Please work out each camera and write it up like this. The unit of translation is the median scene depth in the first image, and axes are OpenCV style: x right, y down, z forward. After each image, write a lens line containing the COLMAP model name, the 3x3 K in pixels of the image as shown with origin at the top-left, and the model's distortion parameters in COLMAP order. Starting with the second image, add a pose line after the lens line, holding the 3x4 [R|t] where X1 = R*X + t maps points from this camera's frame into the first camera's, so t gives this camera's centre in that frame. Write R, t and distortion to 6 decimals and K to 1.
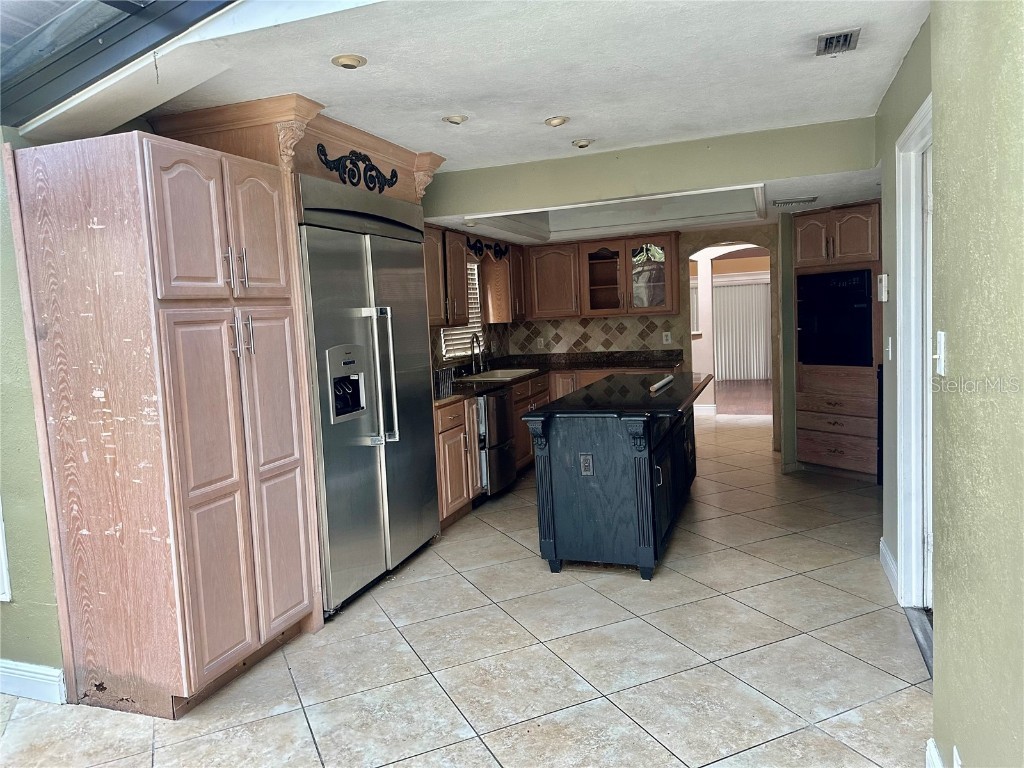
lens RADIAL K [[718.4, 0, 513.2], [0, 718.4, 379.9], [0, 0, 1]] dist [-0.002488, 0.001092]
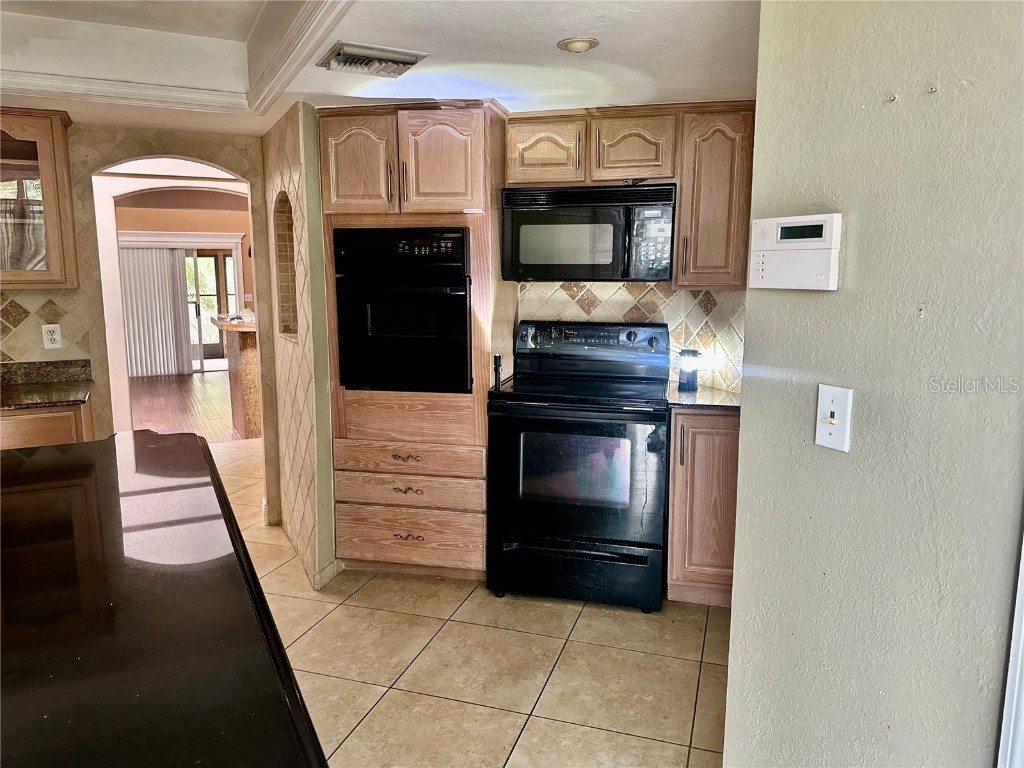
lens RADIAL K [[713.0, 0, 513.8], [0, 713.0, 381.8], [0, 0, 1]] dist [0.146686, -0.208456]
pose [[0.698595, -0.045916, 0.714043, 0.089453], [0.026826, 0.998918, 0.037989, -0.044727], [-0.715015, -0.007384, 0.699071, 0.499043]]
